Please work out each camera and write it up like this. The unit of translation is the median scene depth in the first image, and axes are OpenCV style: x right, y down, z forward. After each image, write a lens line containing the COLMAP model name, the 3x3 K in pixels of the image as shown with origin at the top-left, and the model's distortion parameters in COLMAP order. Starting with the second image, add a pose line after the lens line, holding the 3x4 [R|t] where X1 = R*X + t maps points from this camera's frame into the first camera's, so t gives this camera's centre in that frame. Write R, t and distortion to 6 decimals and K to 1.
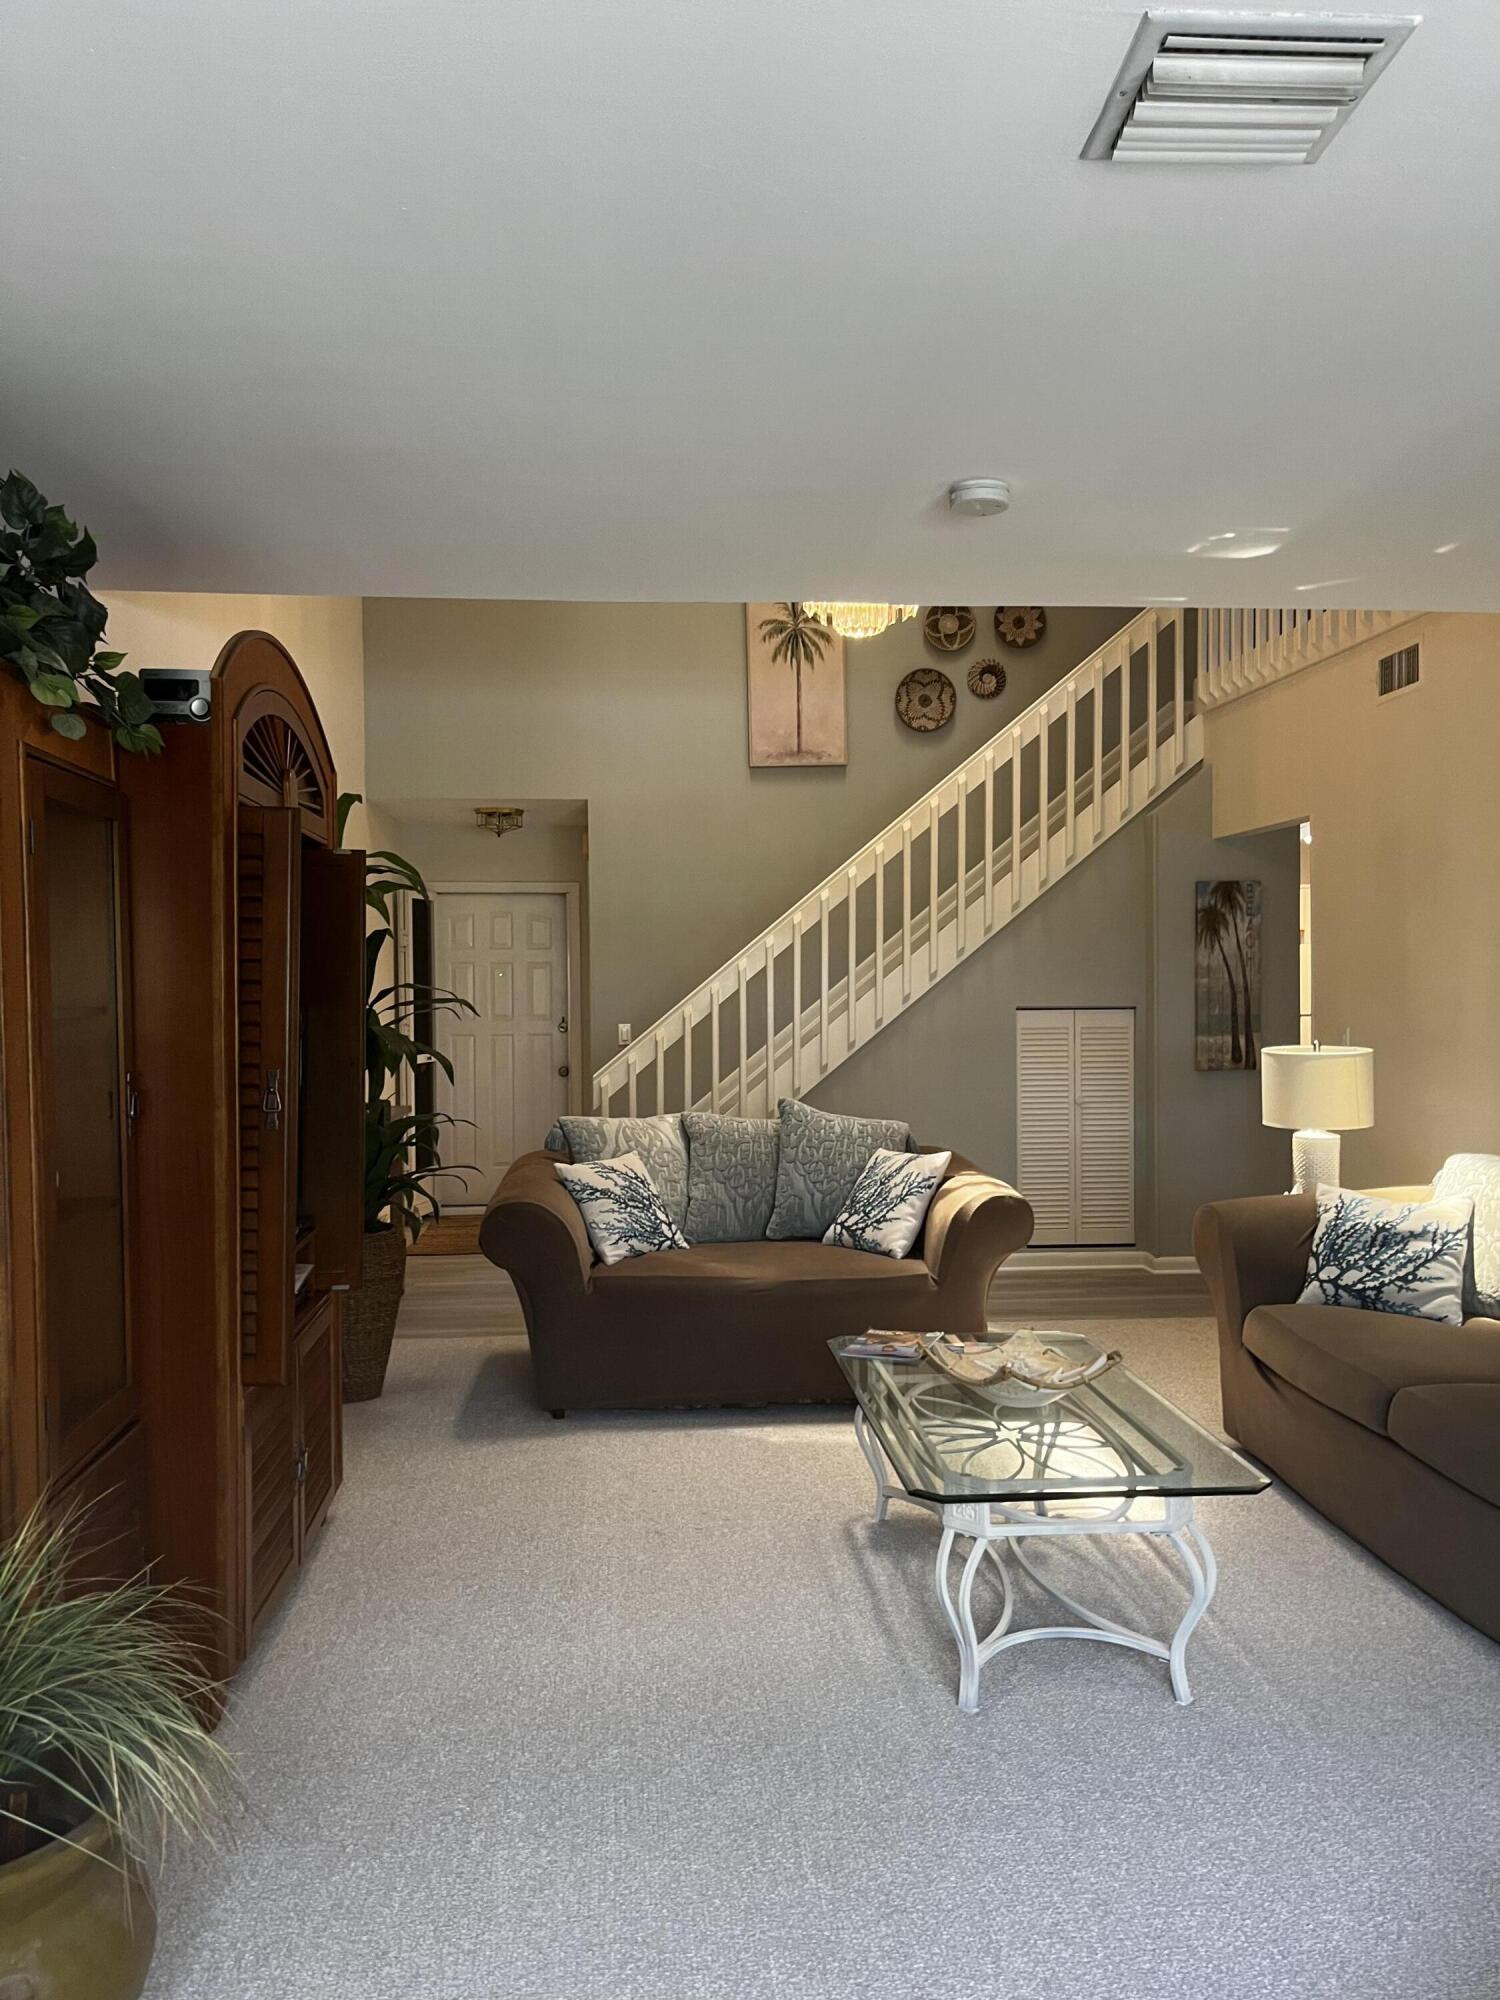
lens RADIAL K [[1519.7, 0, 747.0], [0, 1519.7, 1001.8], [0, 0, 1]] dist [0.001747, -0.002213]
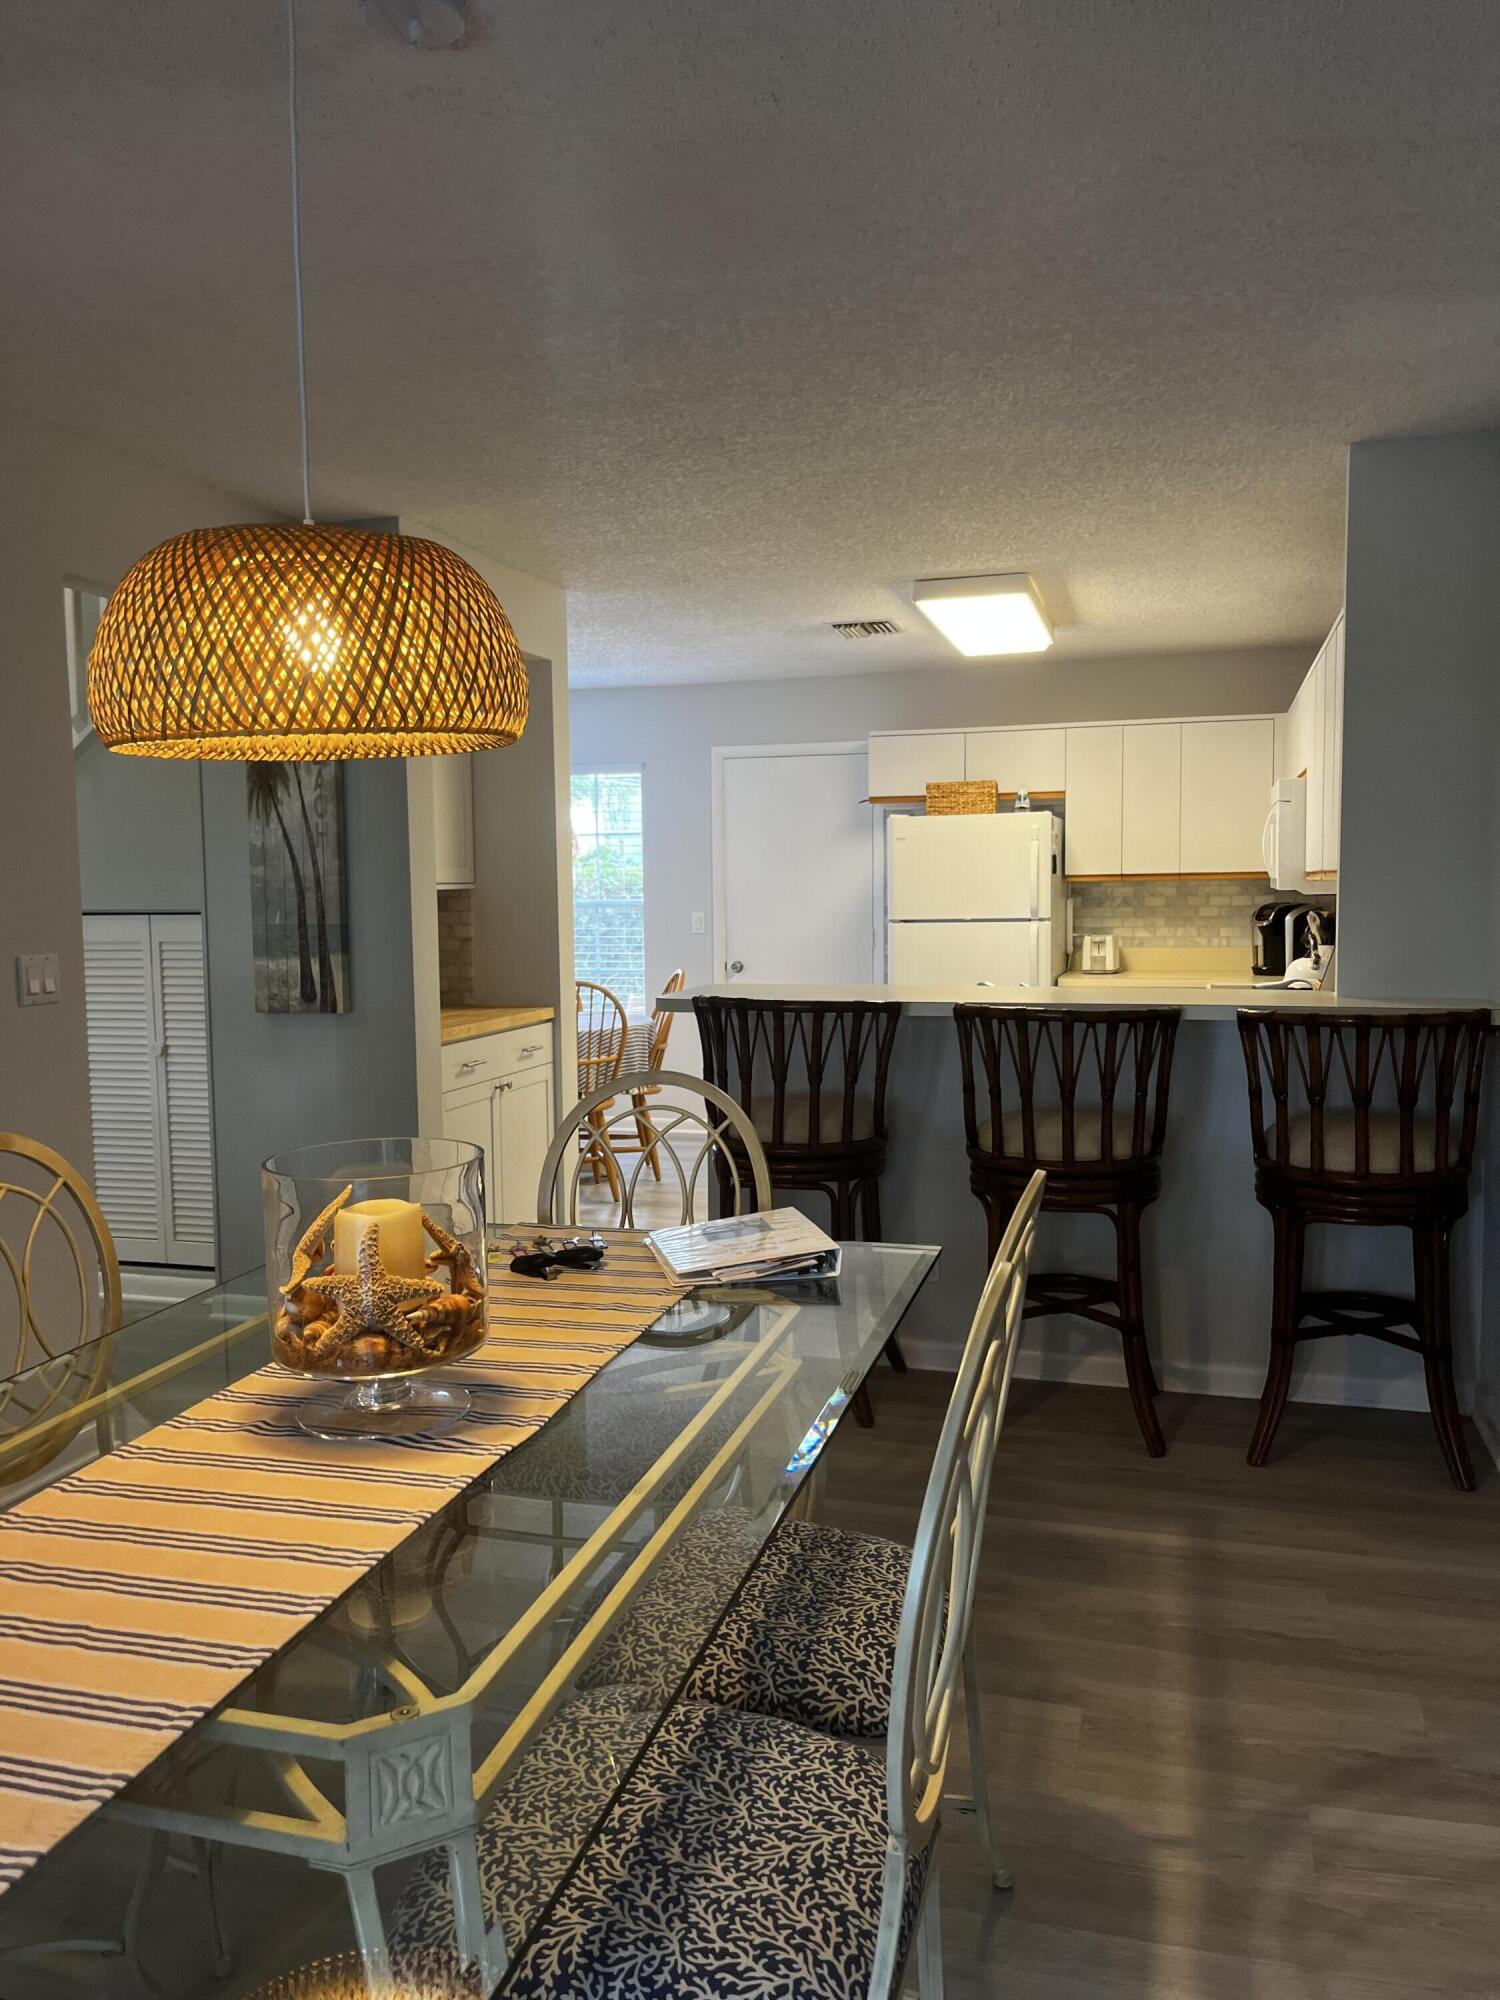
lens RADIAL K [[1497.9, 0, 754.5], [0, 1497.9, 999.6], [0, 0, 1]] dist [0.013273, -0.035905]
pose [[0.944762, 0.020038, -0.327144, 0.698051], [0.006331, 0.996827, 0.079341, -0.008619], [0.327696, -0.077030, 0.941638, 0.479463]]
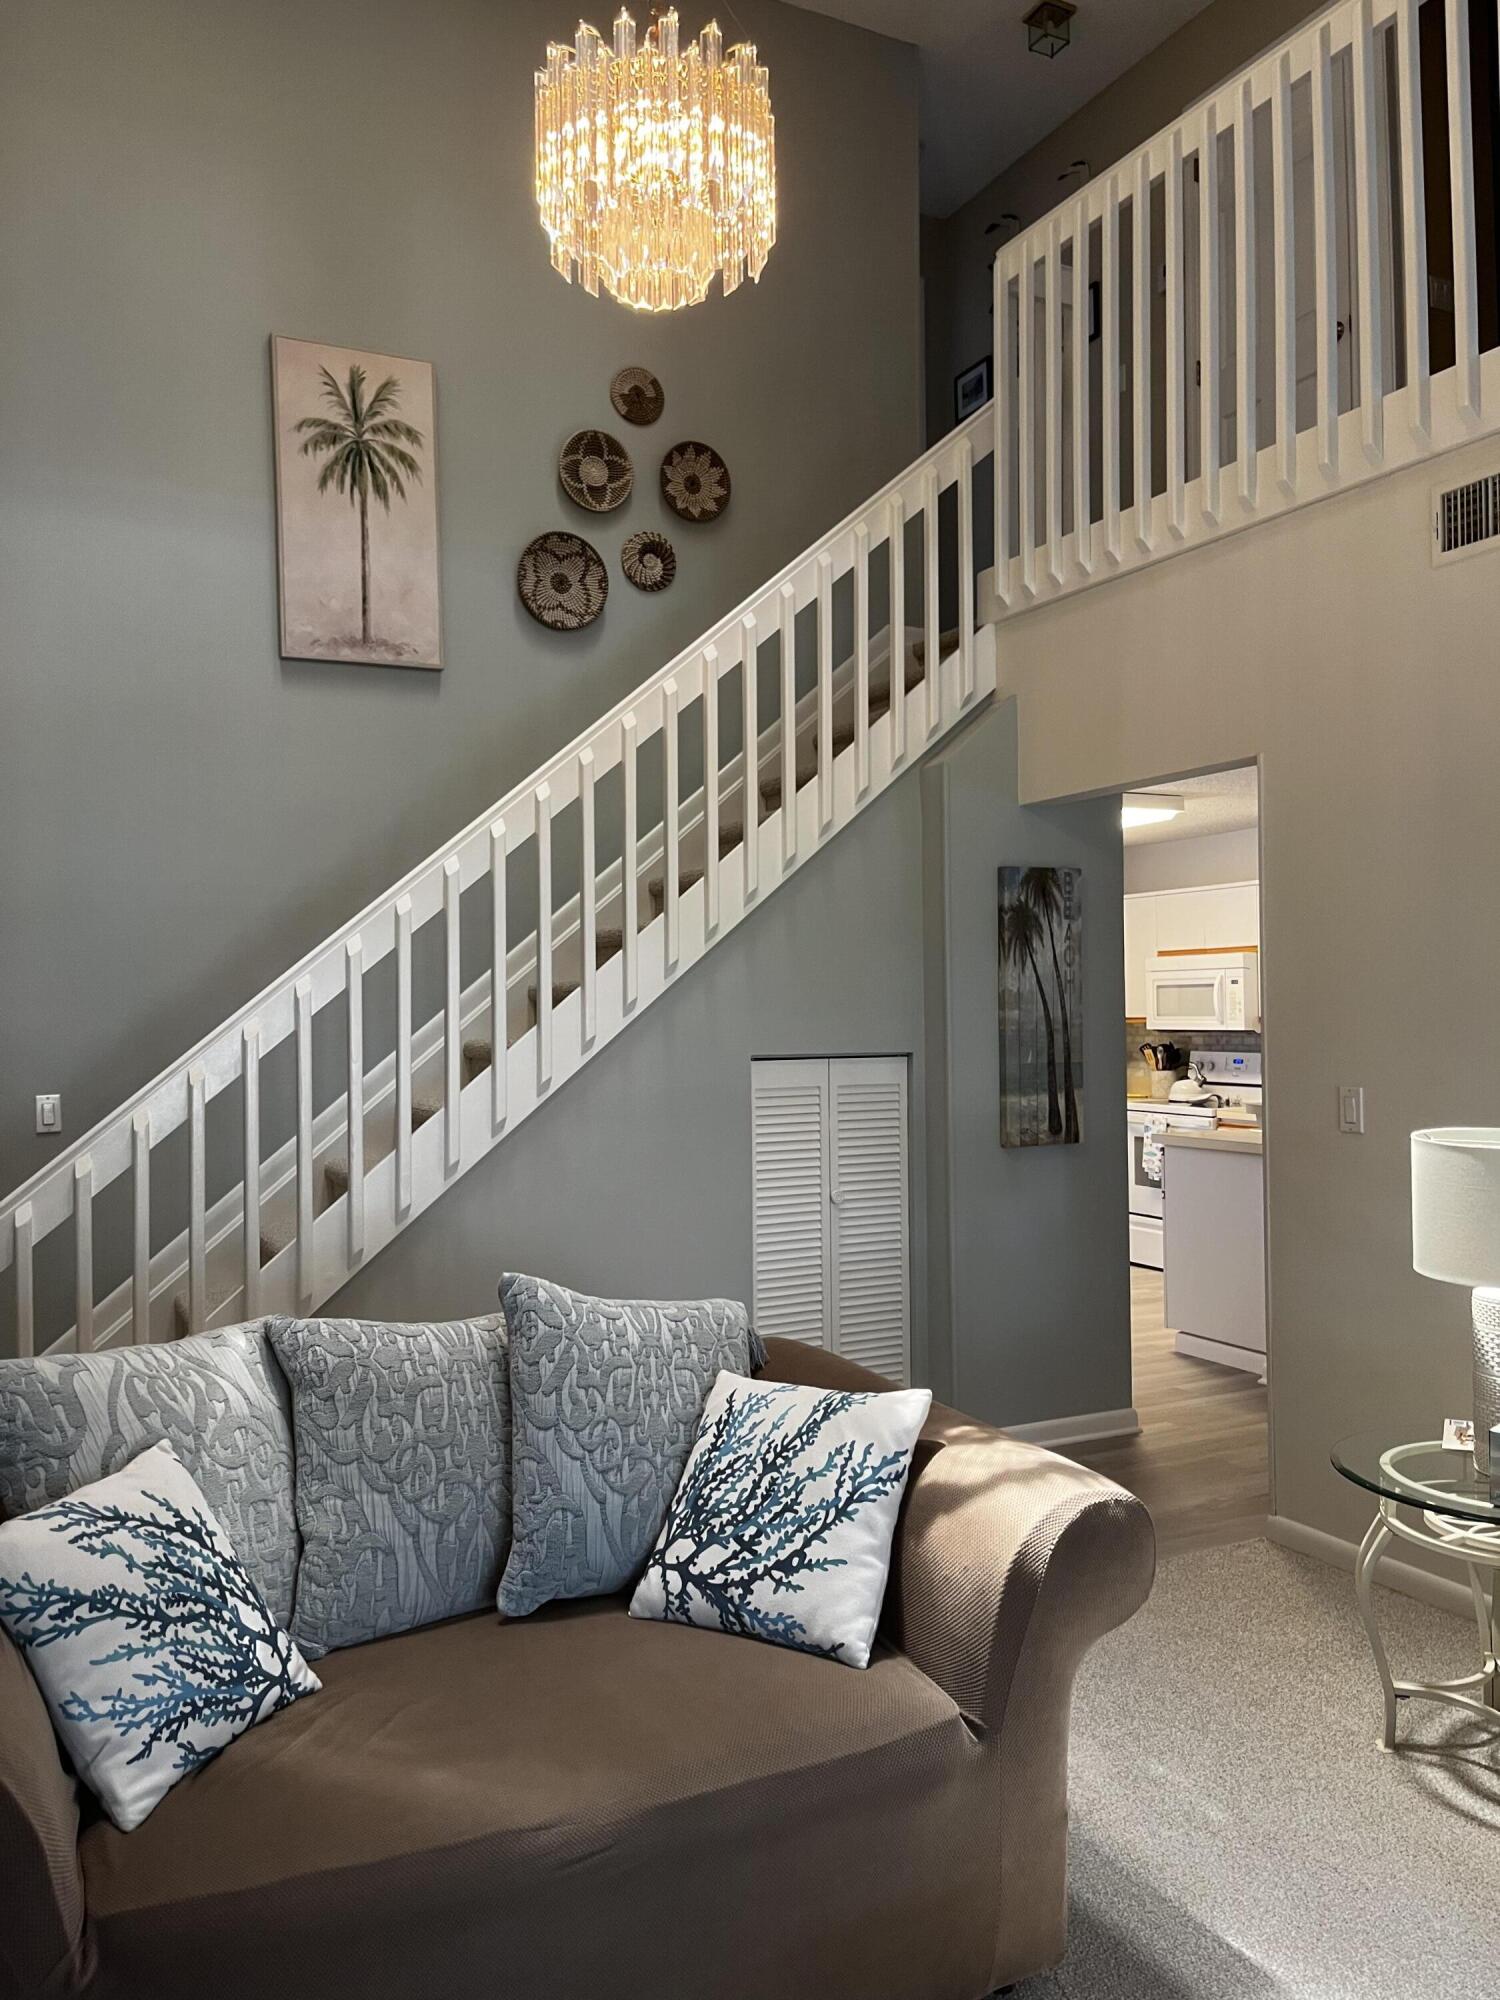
lens RADIAL K [[1497.9, 0, 755.7], [0, 1497.9, 1004.2], [0, 0, 1]] dist [0.013273, -0.035905]
pose [[0.919703, -0.000168, 0.392615, -0.064816], [0.008683, 0.999764, -0.019911, -0.005872], [-0.392519, 0.021721, 0.919487, 0.434402]]
